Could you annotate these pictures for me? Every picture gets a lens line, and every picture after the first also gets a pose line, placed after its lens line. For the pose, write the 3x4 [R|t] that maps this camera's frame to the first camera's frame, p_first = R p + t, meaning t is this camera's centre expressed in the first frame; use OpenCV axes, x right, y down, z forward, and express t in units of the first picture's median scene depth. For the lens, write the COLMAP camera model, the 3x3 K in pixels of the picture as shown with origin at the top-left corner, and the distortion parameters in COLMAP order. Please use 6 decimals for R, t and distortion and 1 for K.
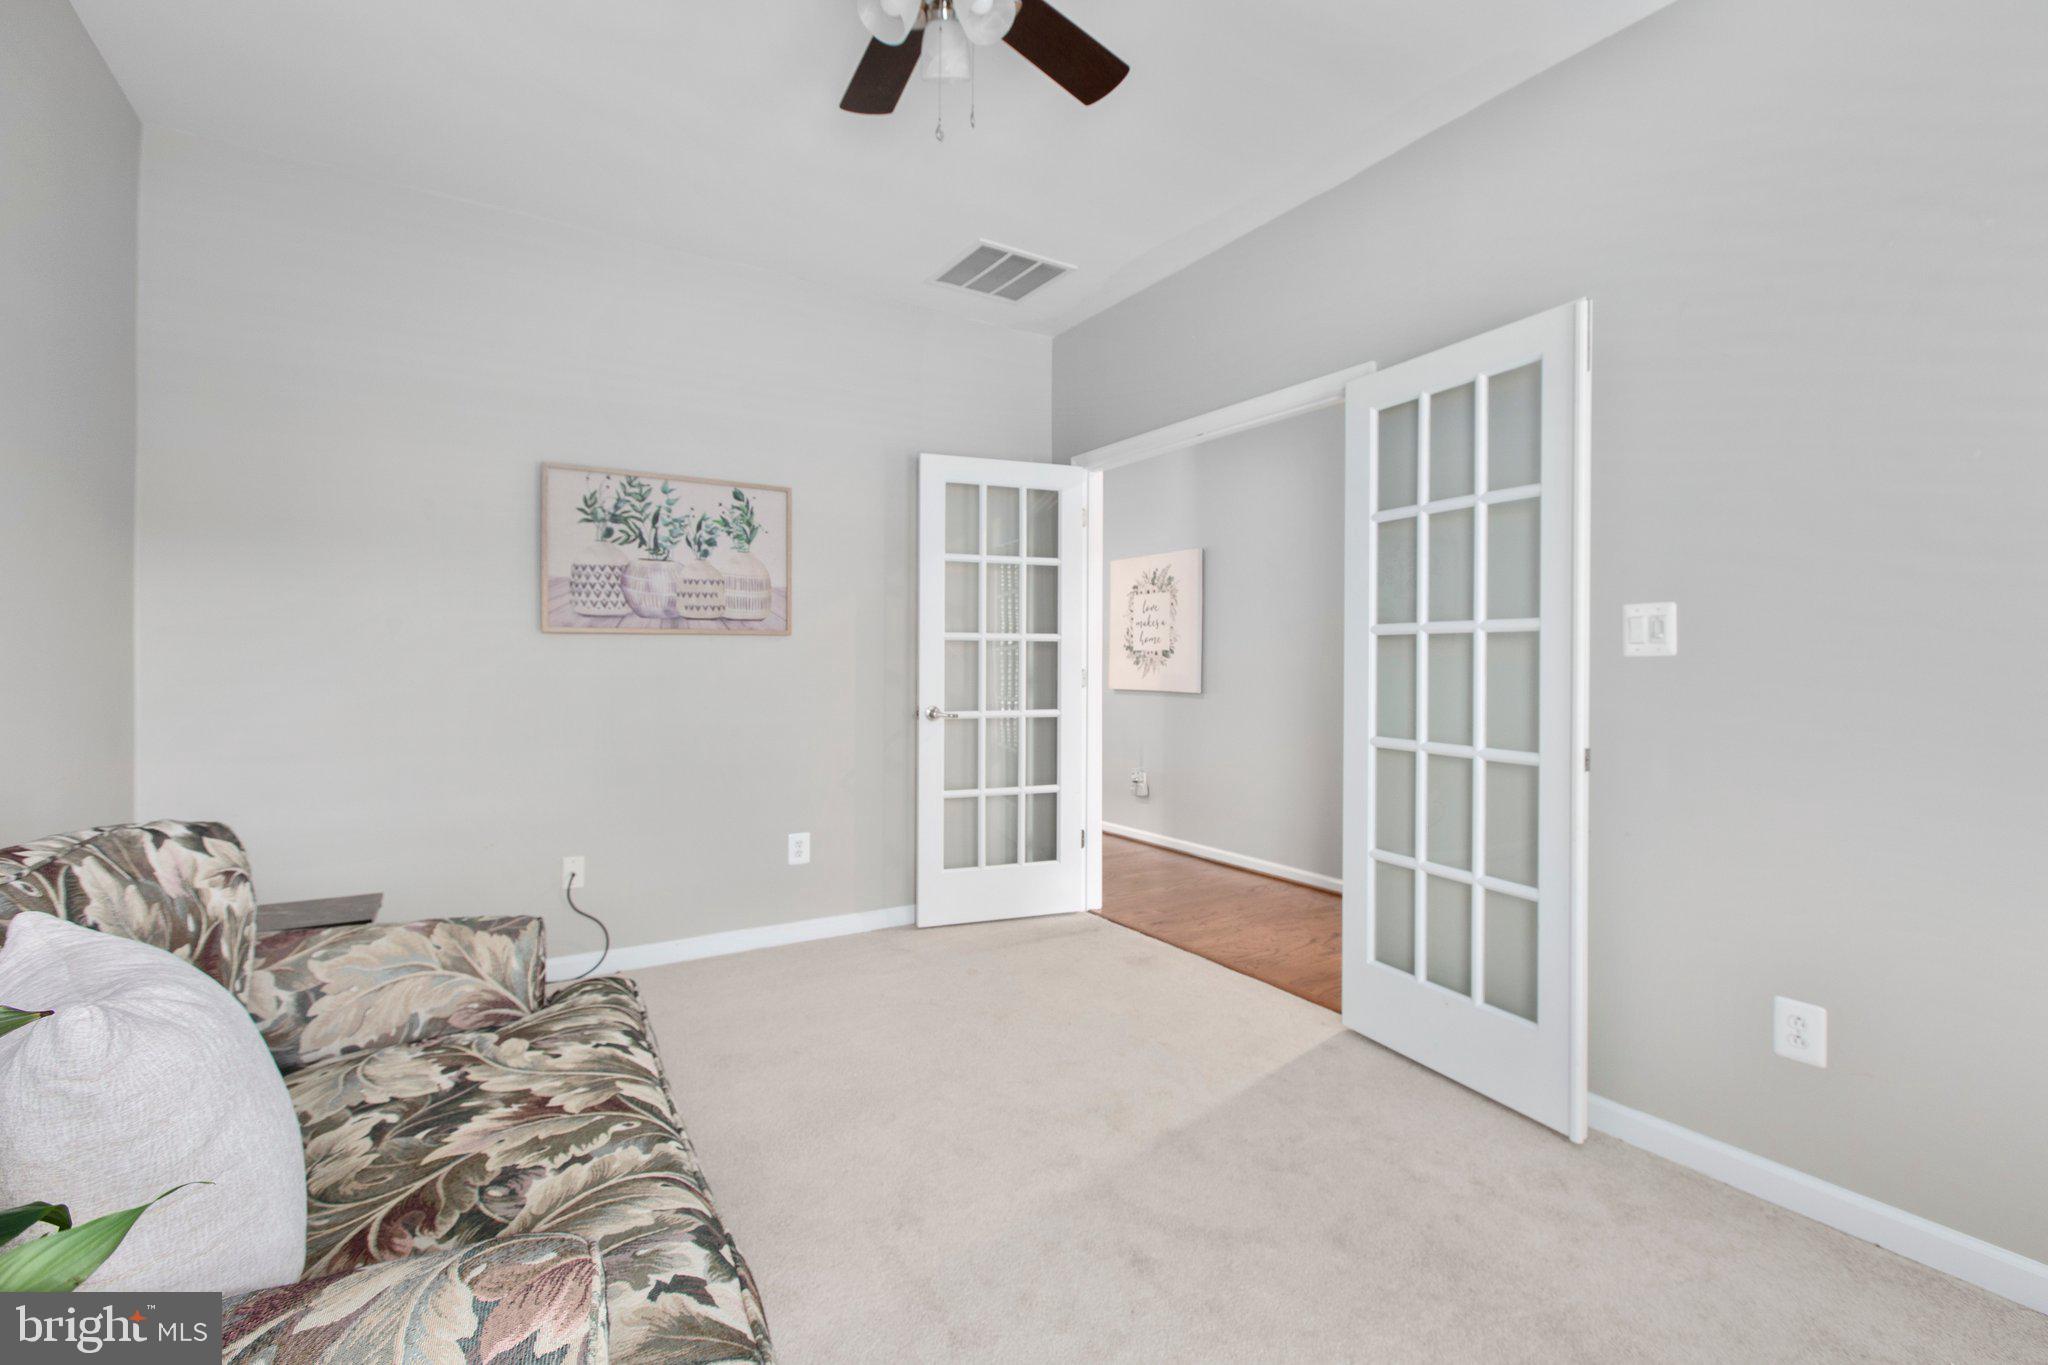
lens RADIAL K [[898.7, 0, 1020.9], [0, 898.7, 679.7], [0, 0, 1]] dist [-0.001869, -0.000337]
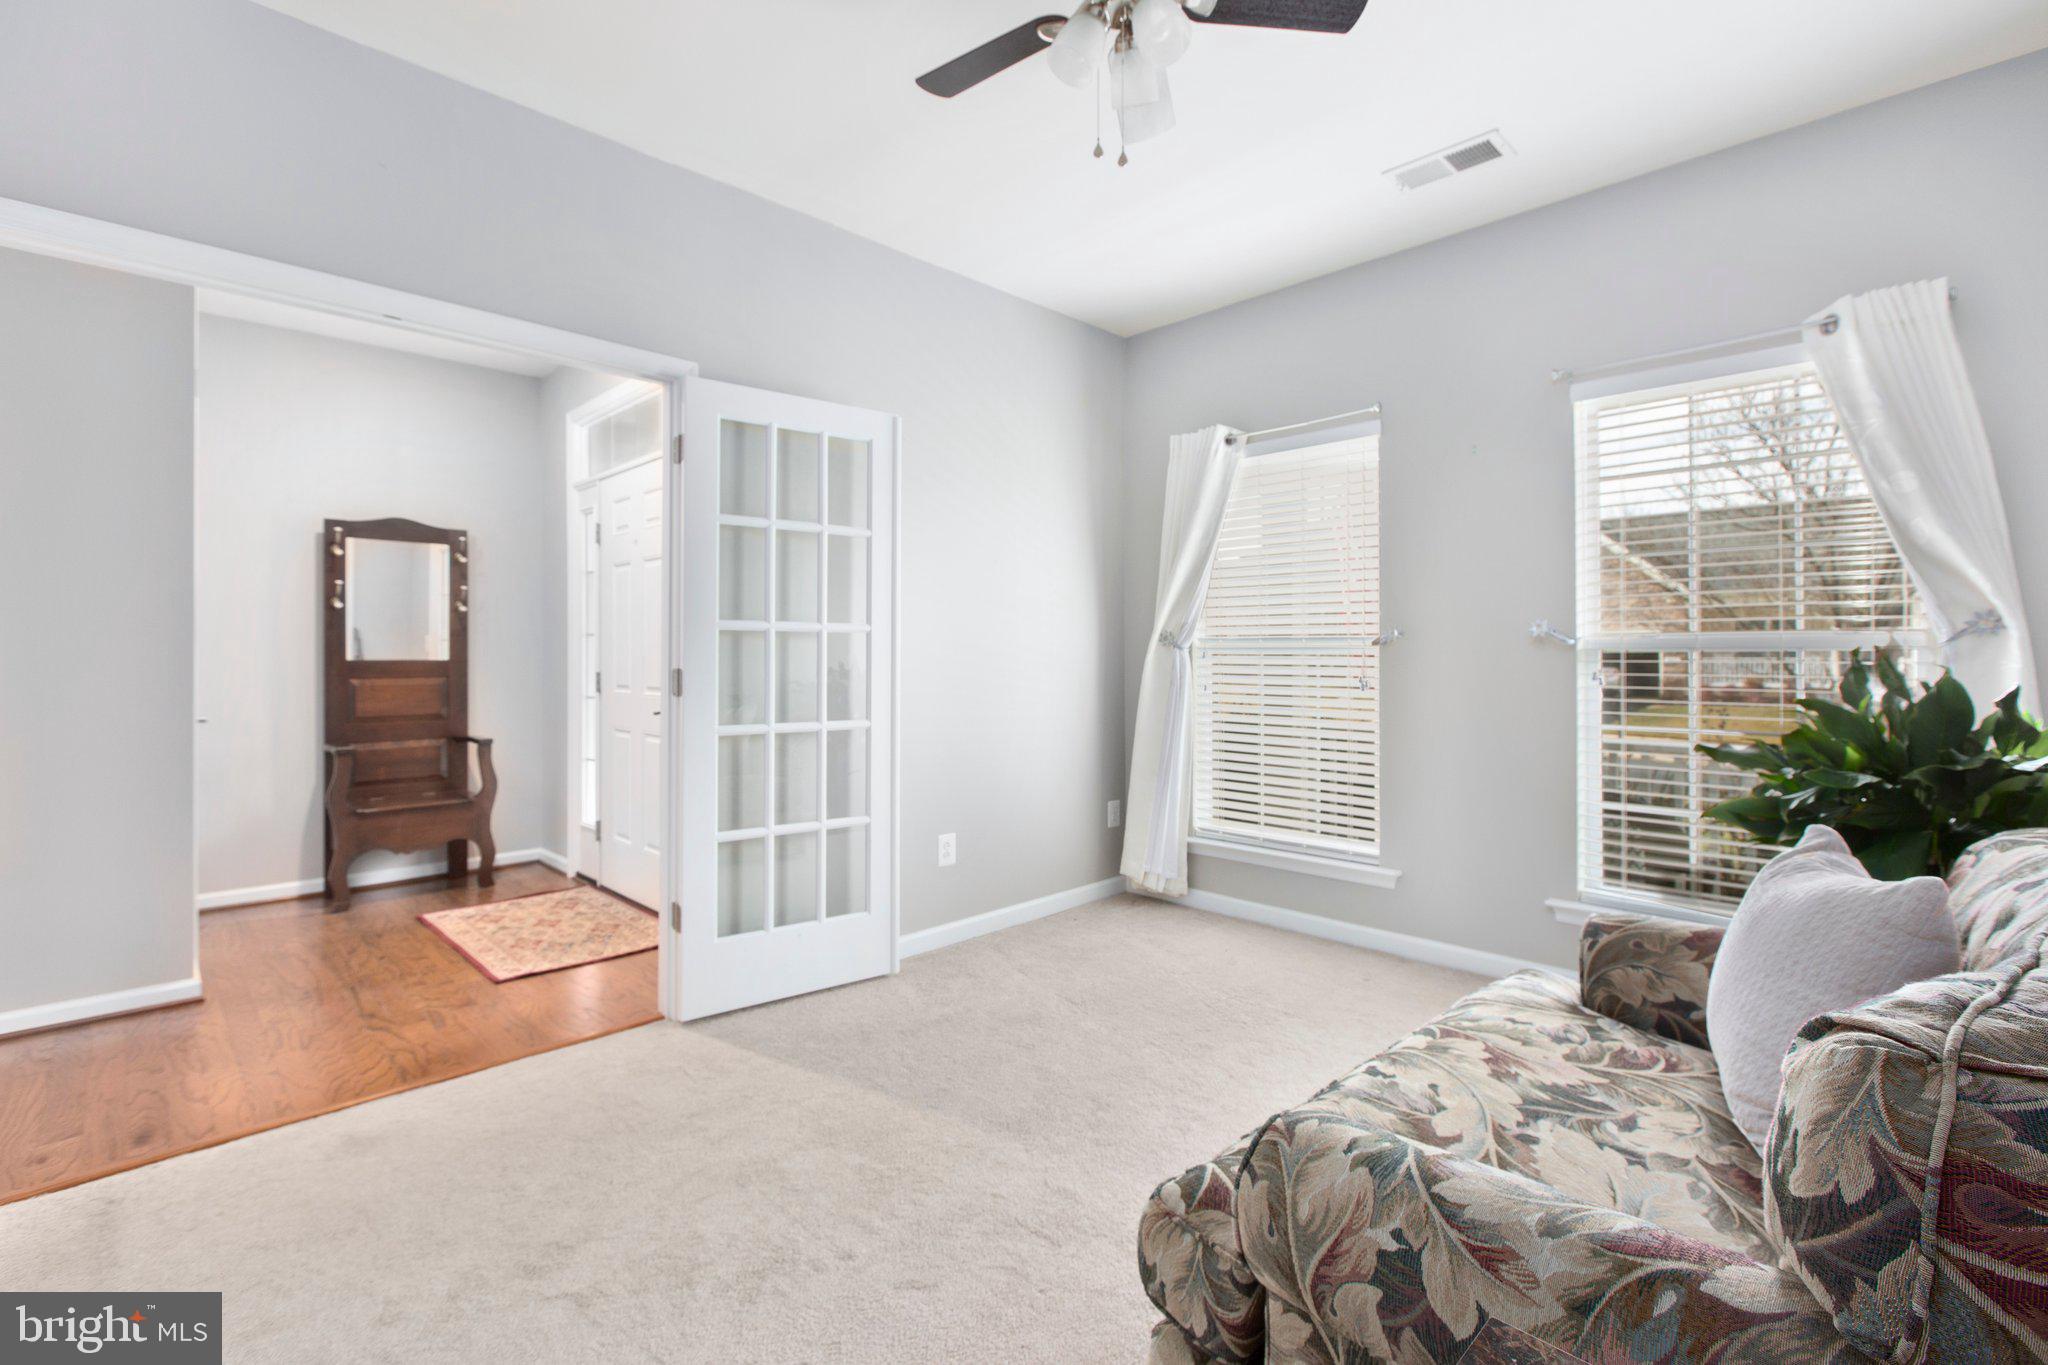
lens RADIAL K [[909.6, 0, 1030.3], [0, 909.6, 659.2], [0, 0, 1]] dist [0.001744, 0.000017]
pose [[-0.222924, -0.010615, 0.974778, -1.467919], [0.017067, 0.999745, 0.014790, -0.049878], [-0.974686, 0.019933, -0.222686, 1.762053]]
